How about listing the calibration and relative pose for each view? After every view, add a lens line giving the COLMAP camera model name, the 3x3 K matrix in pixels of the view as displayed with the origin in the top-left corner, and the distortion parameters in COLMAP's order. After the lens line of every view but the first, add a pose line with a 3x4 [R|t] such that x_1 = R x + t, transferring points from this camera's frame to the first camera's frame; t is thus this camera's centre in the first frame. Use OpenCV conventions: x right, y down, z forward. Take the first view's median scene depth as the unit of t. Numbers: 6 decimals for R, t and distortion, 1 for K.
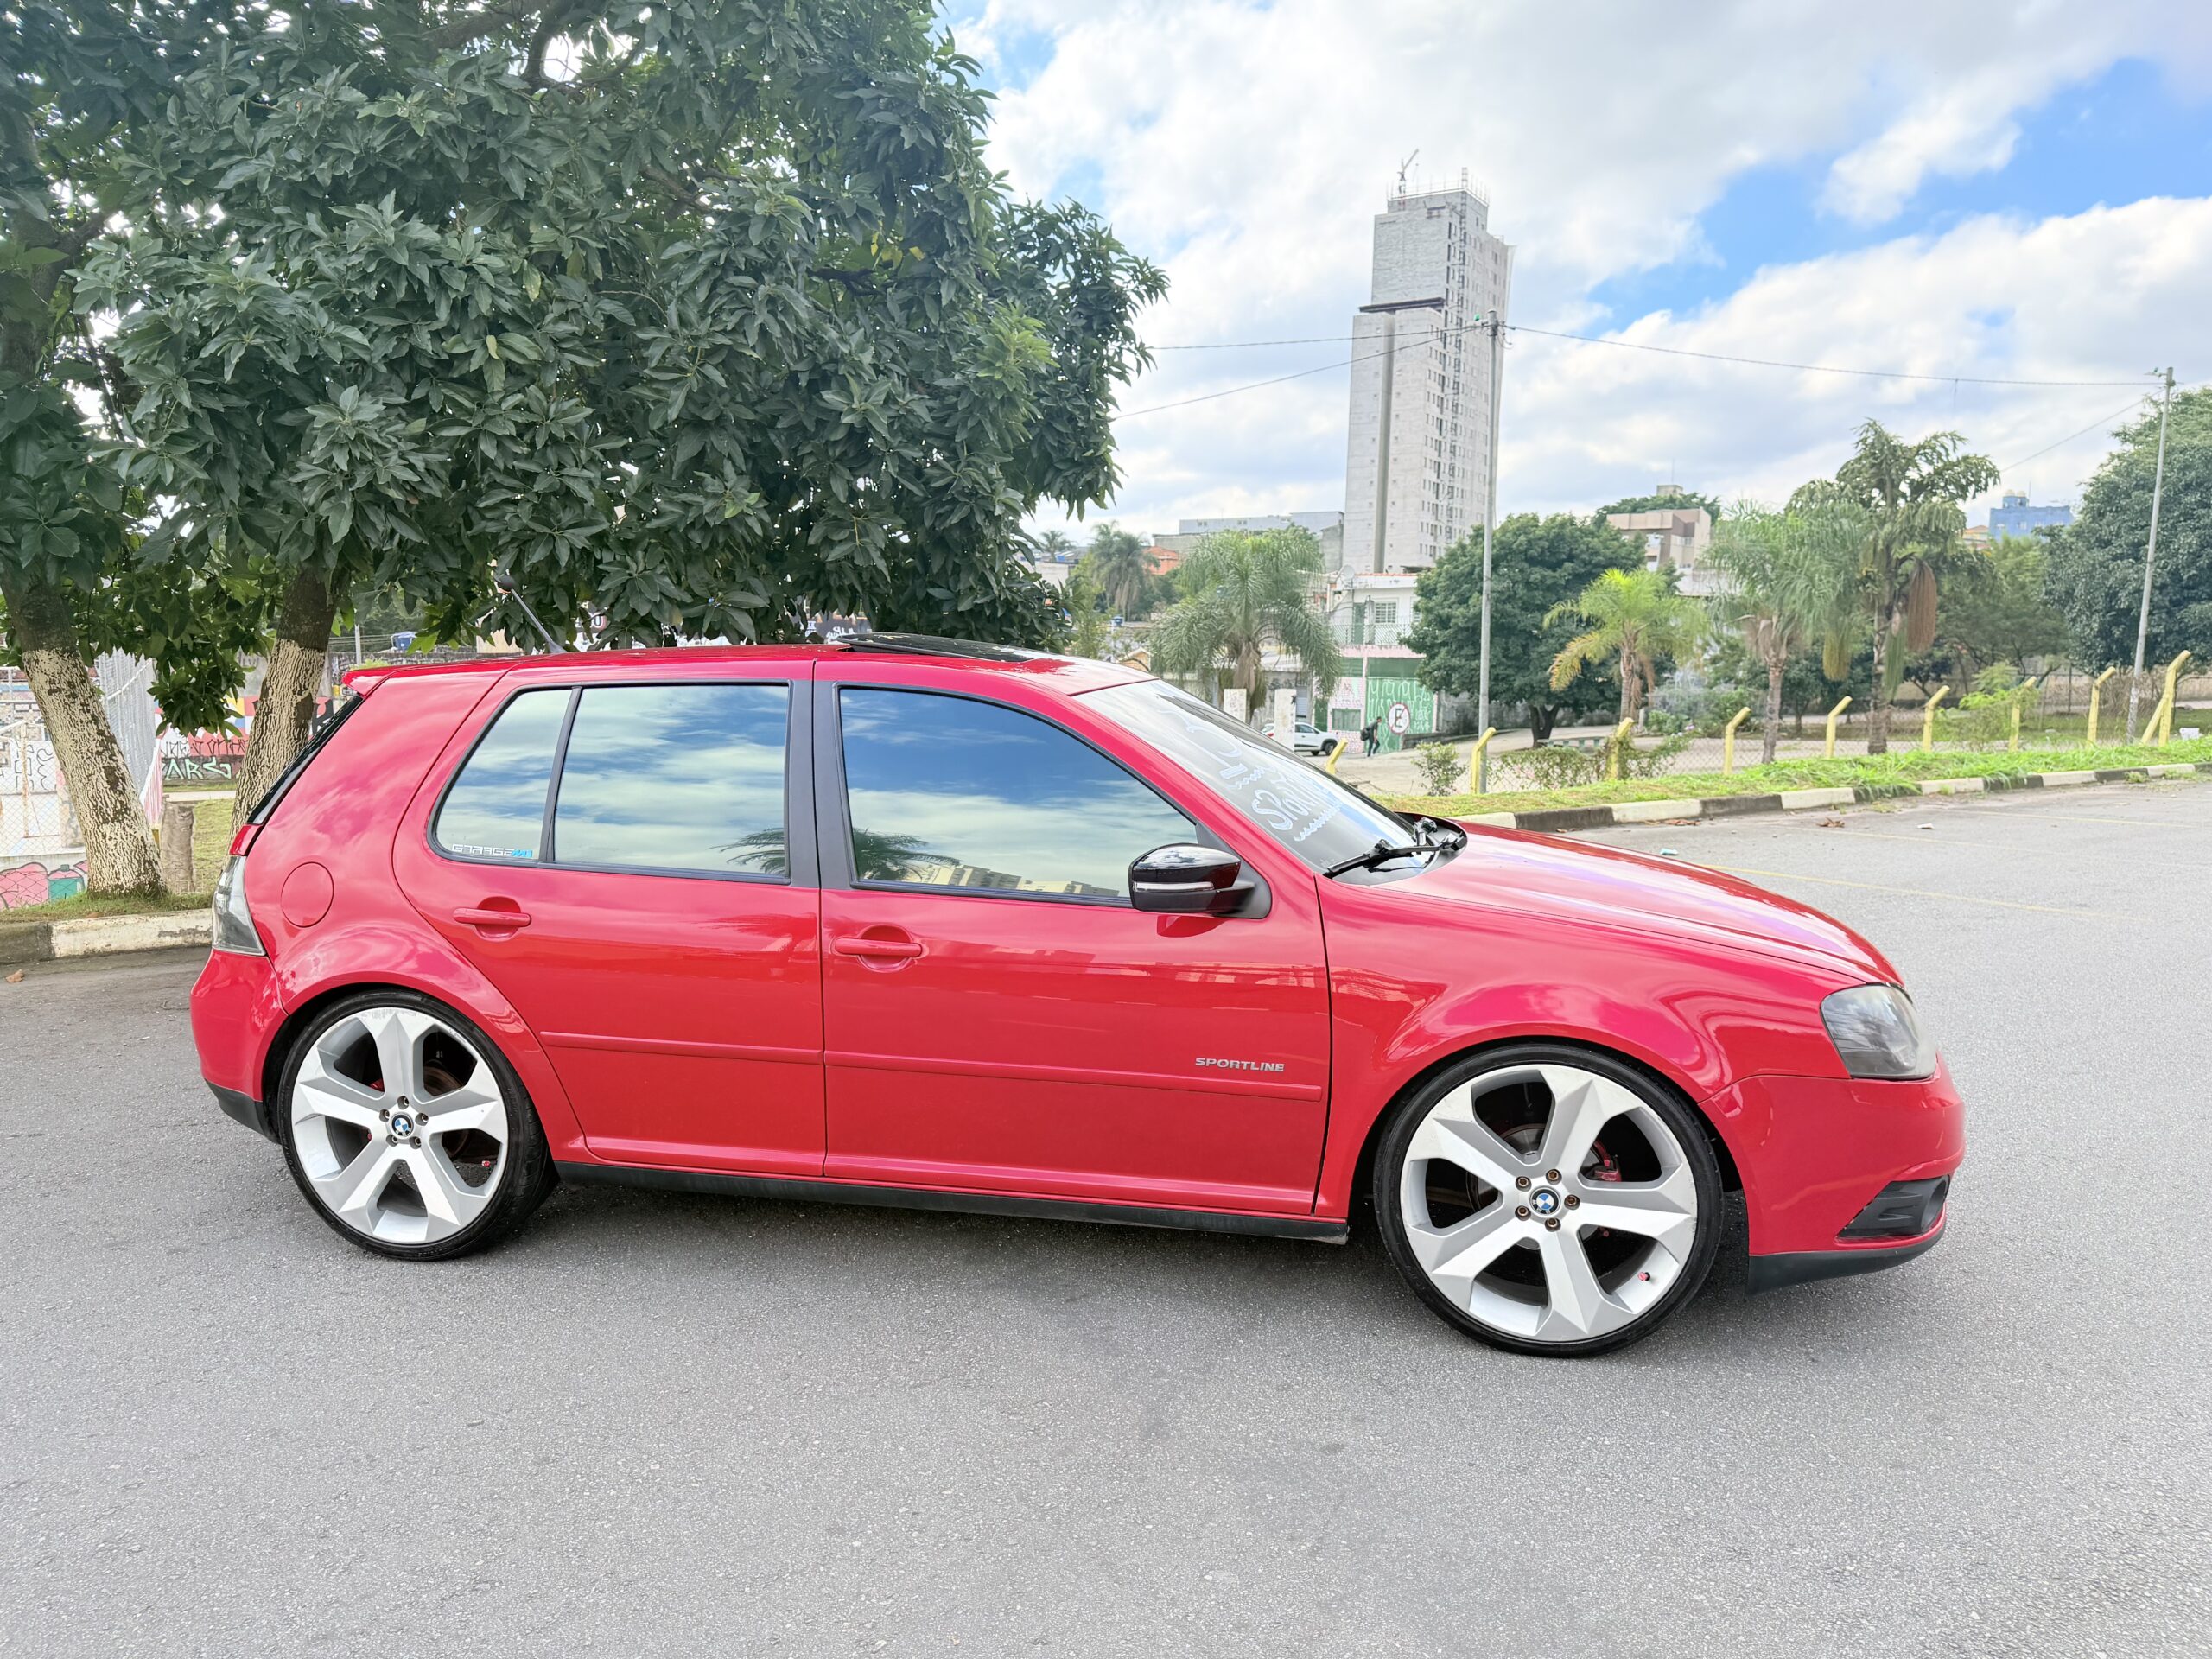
lens RADIAL K [[1556.3, 0, 1107.9], [0, 1556.3, 836.3], [0, 0, 1]] dist [0.071923, -0.090036]
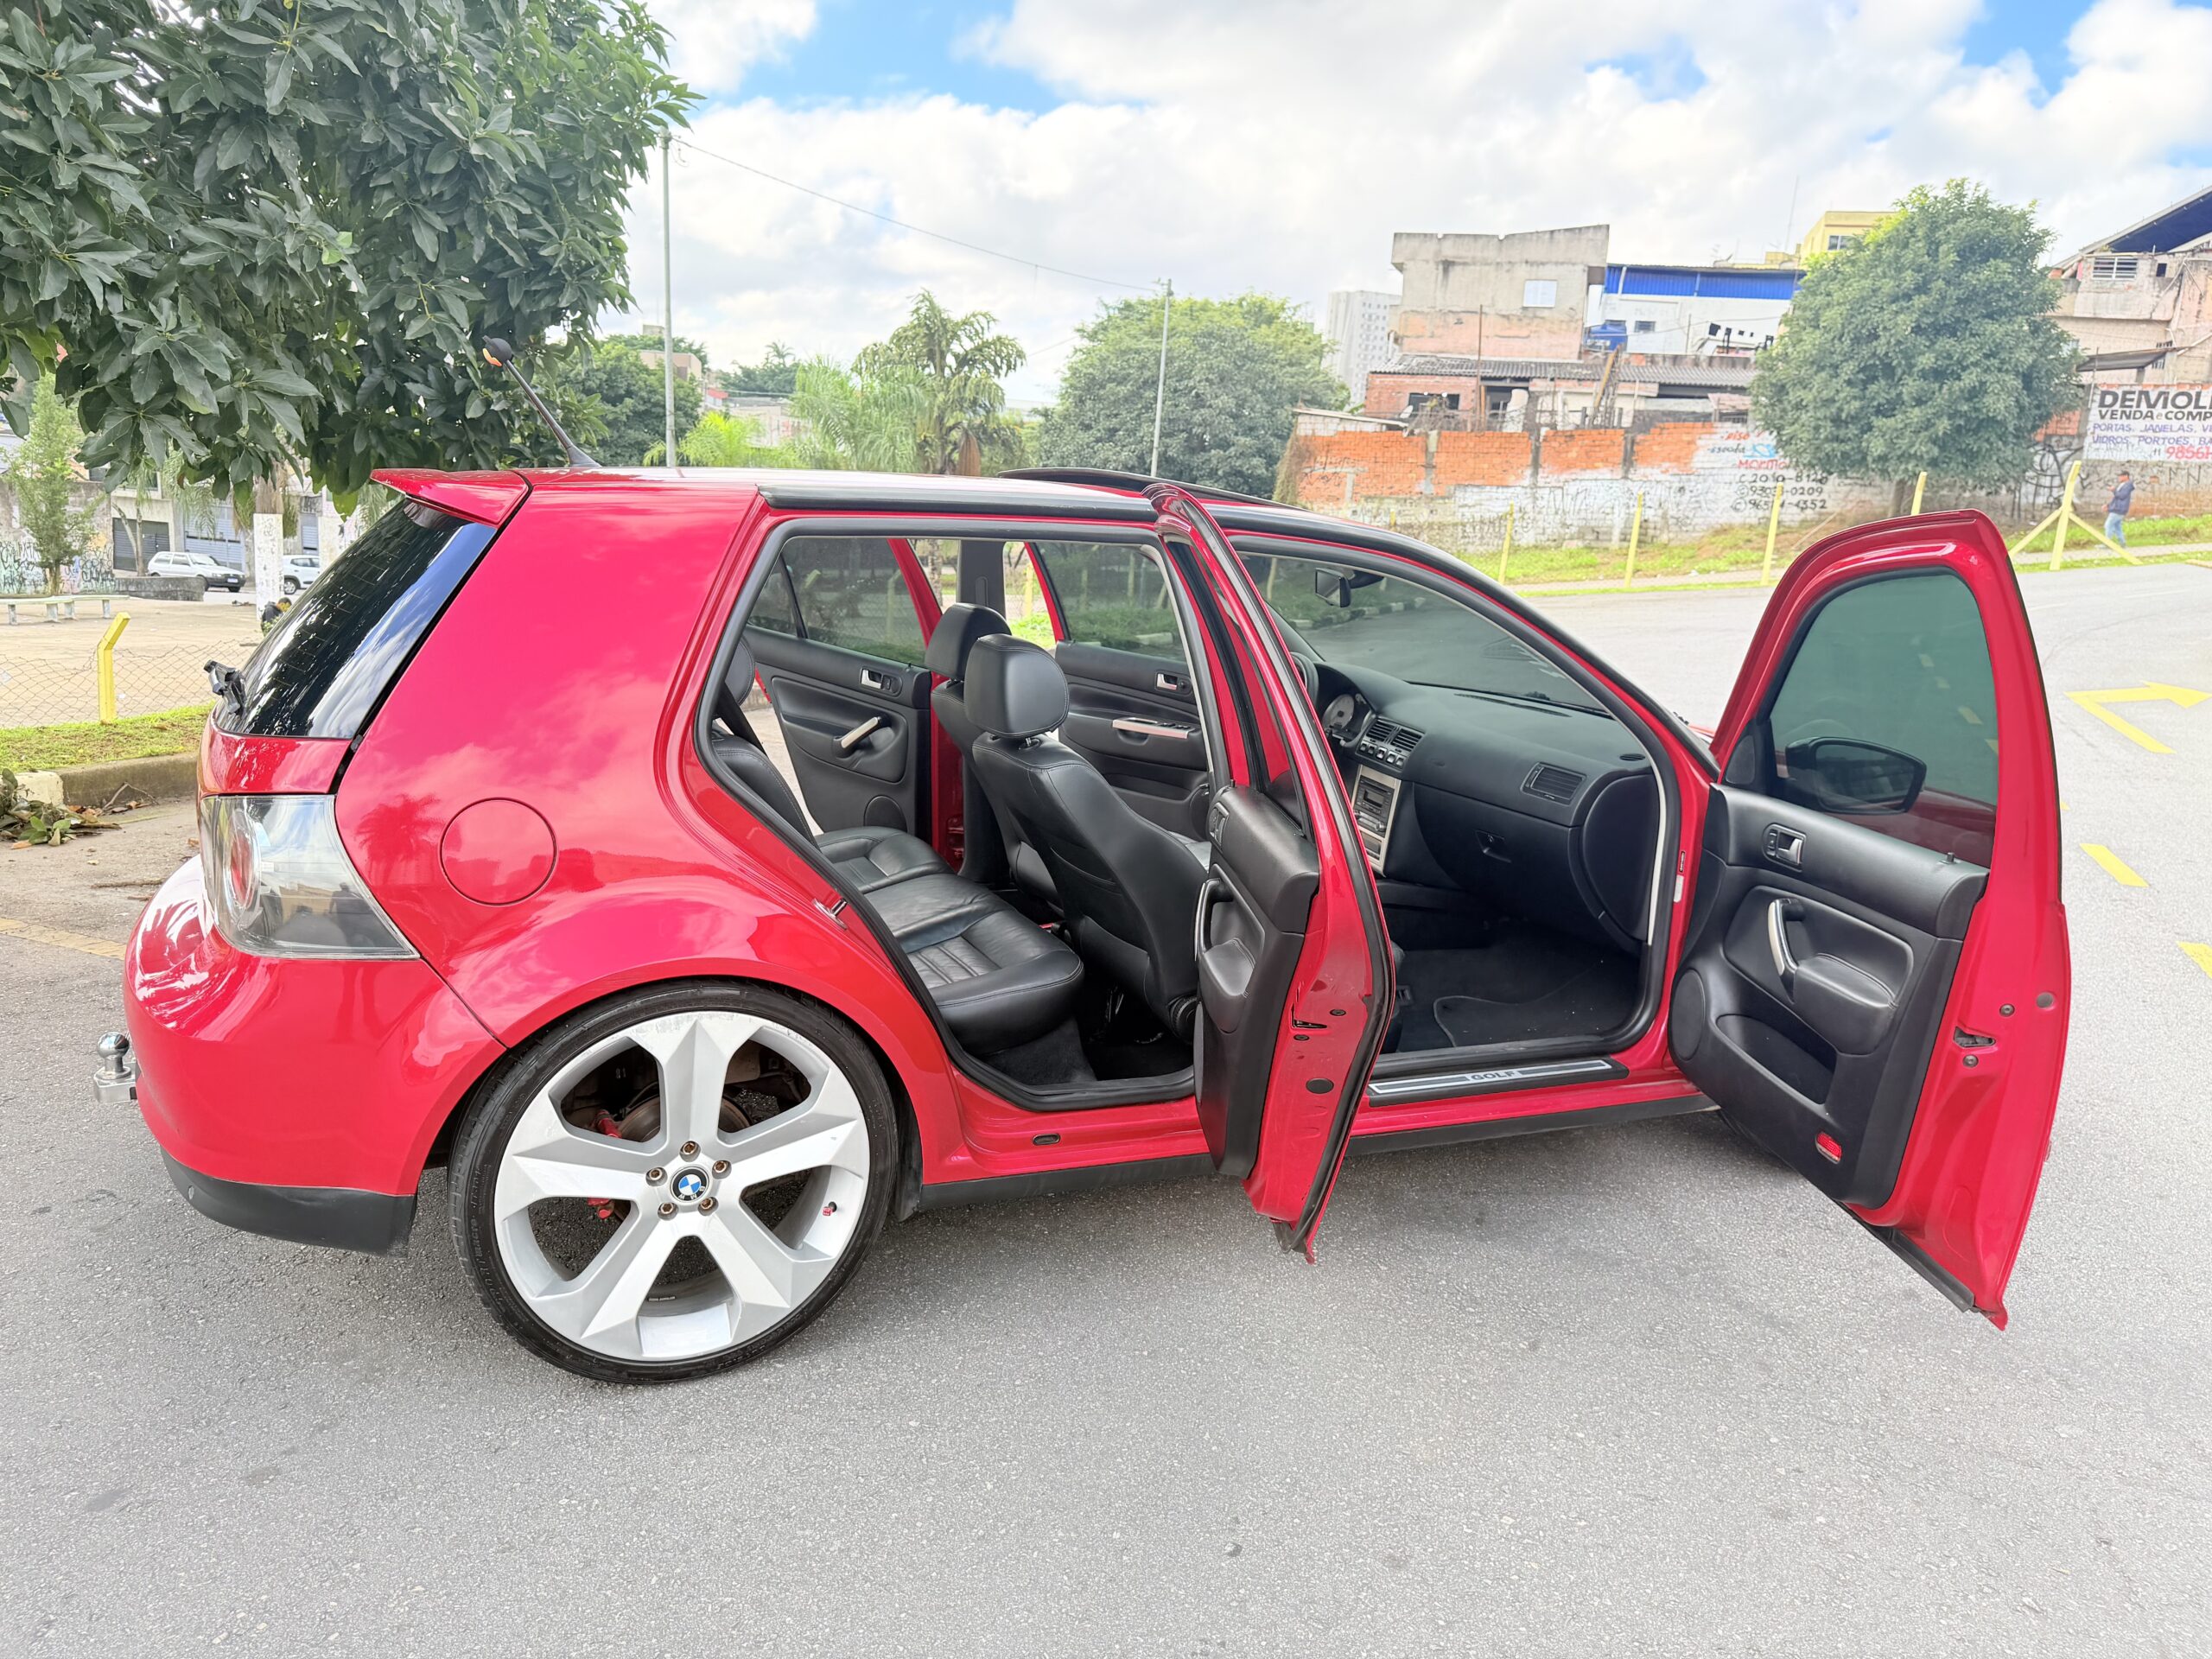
lens RADIAL K [[1556.3, 0, 1107.9], [0, 1556.3, 836.3], [0, 0, 1]] dist [0.071923, -0.090036]
pose [[0.811780, -0.077636, 0.578779, -0.285826], [0.021617, 0.994439, 0.103073, -0.011609], [-0.583563, -0.071161, 0.808944, 0.157335]]
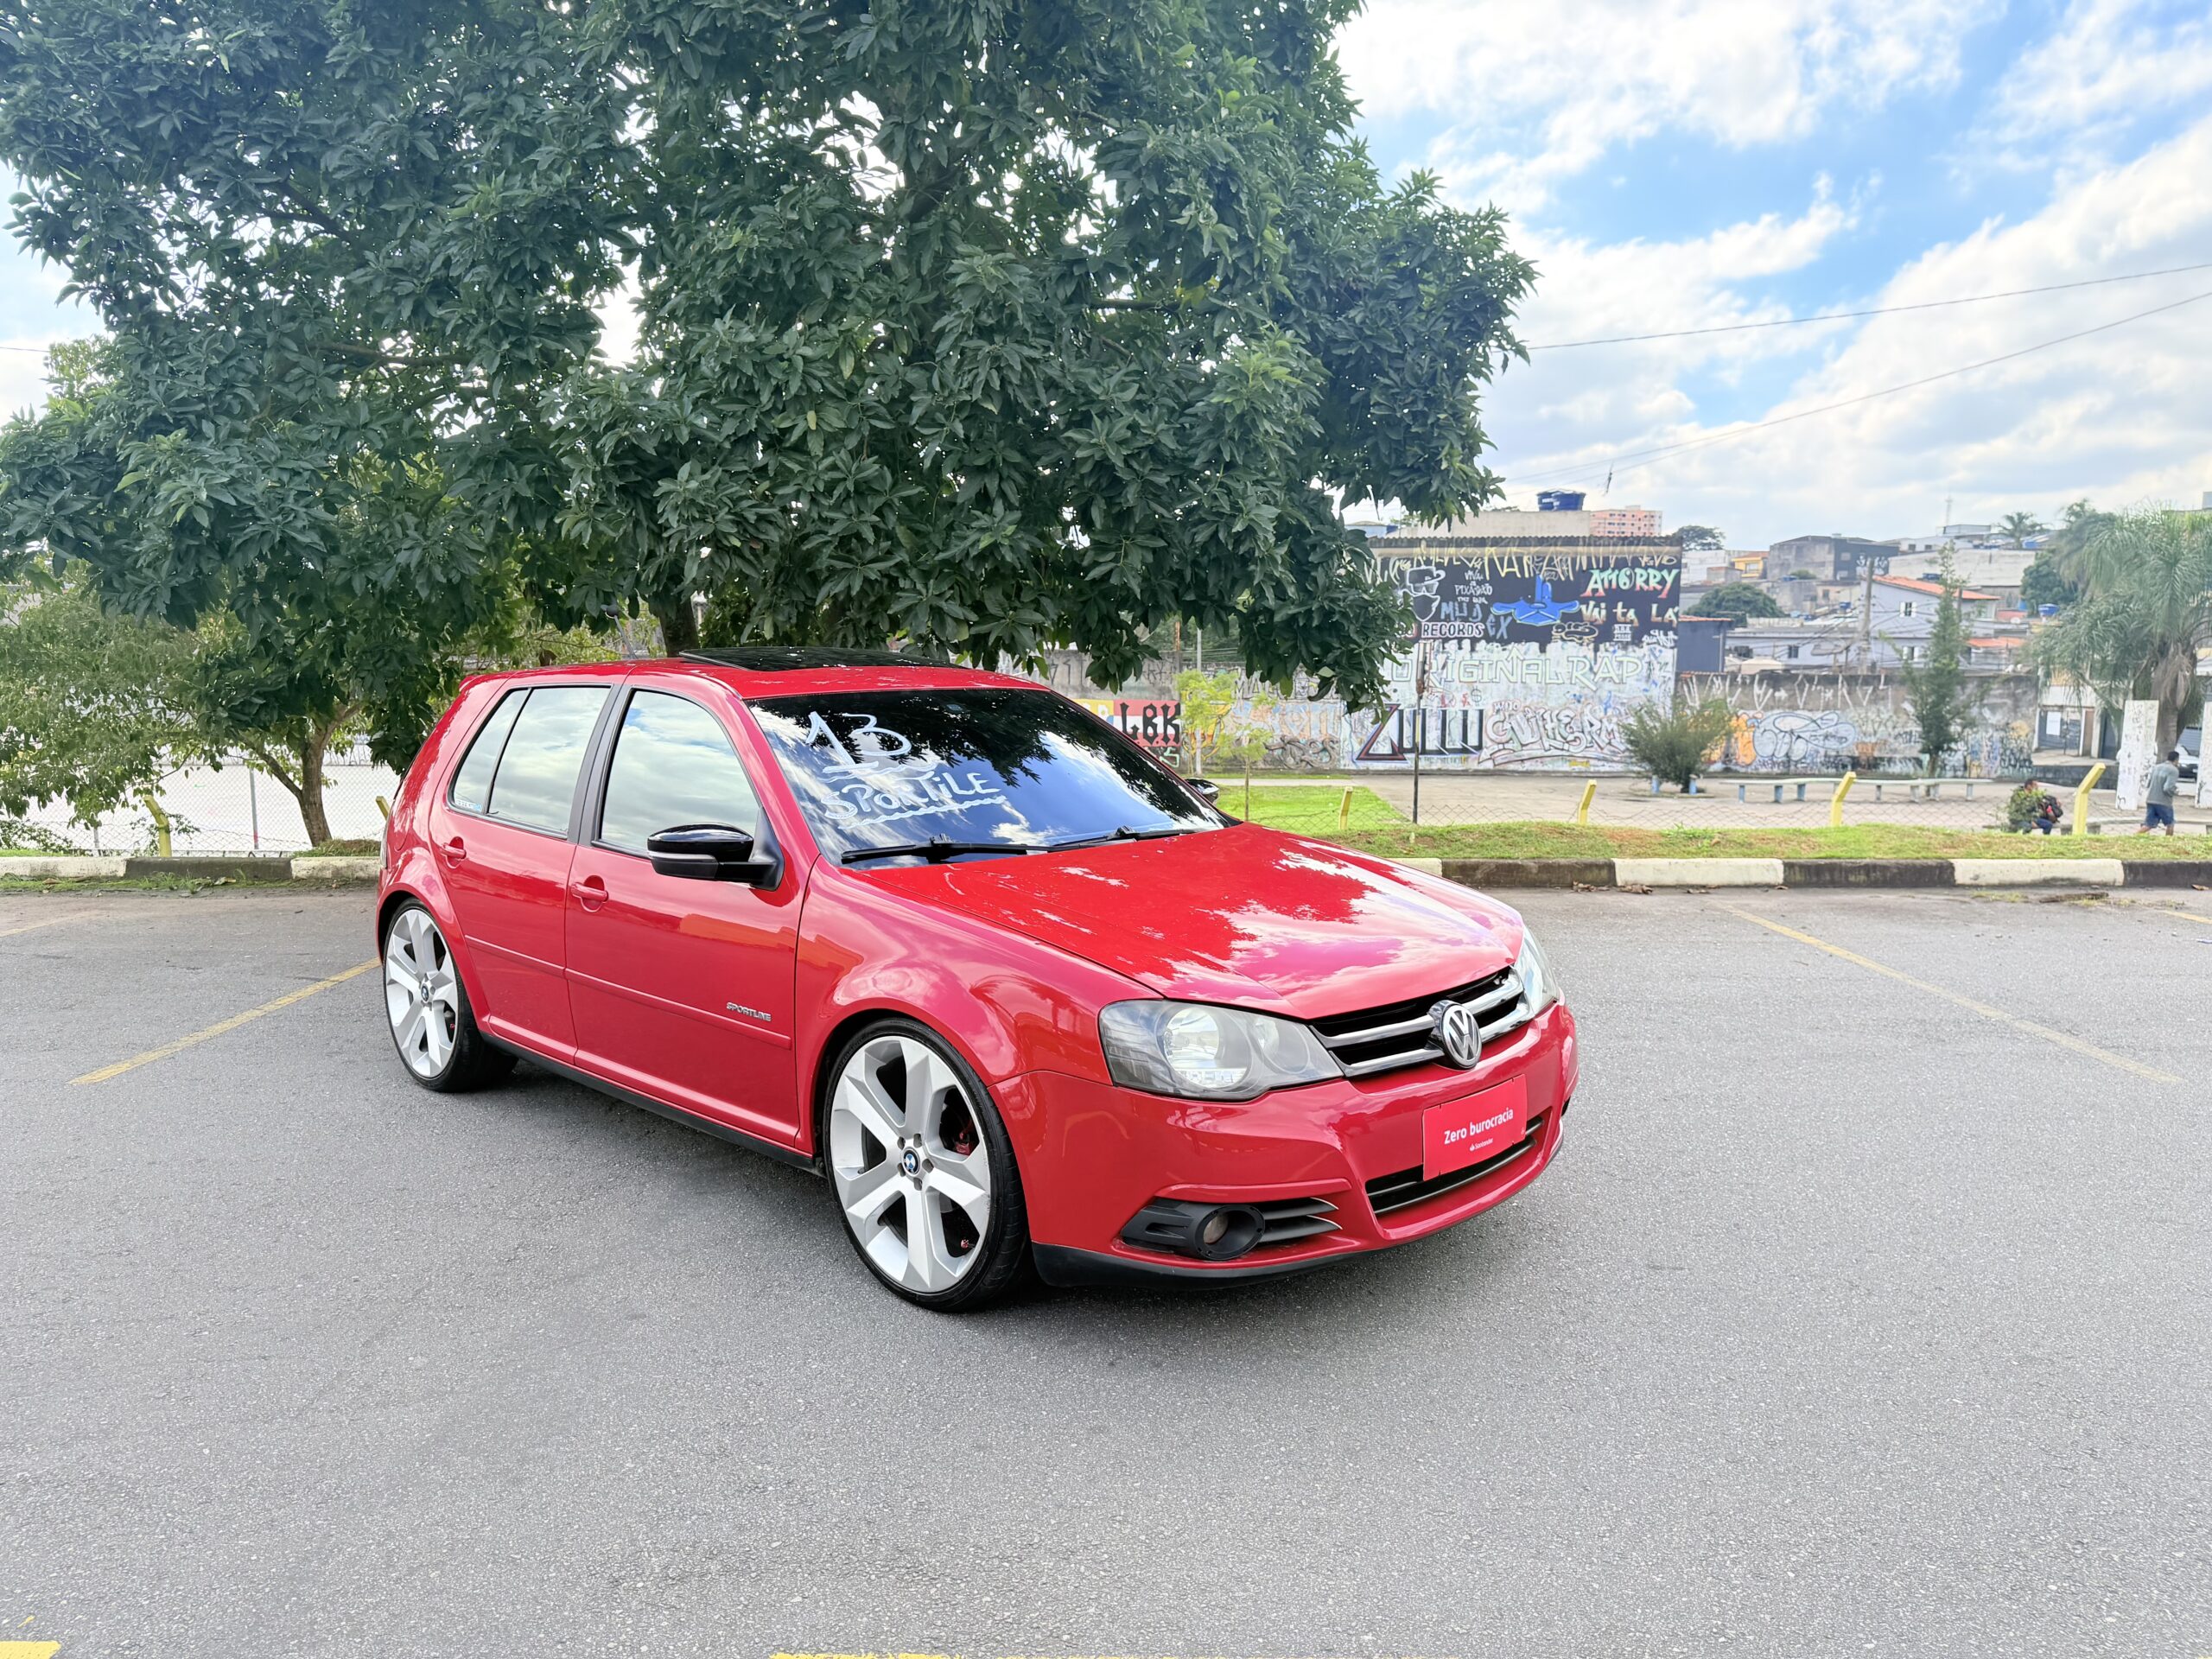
lens RADIAL K [[1554.4, 0, 1101.8], [0, 1554.4, 858.9], [0, 0, 1]] dist [0.114238, -0.154754]
pose [[0.839386, 0.067720, -0.539301, 0.358321], [-0.062592, 0.997650, 0.027856, -0.007356], [0.539920, 0.010373, 0.841652, 0.051419]]
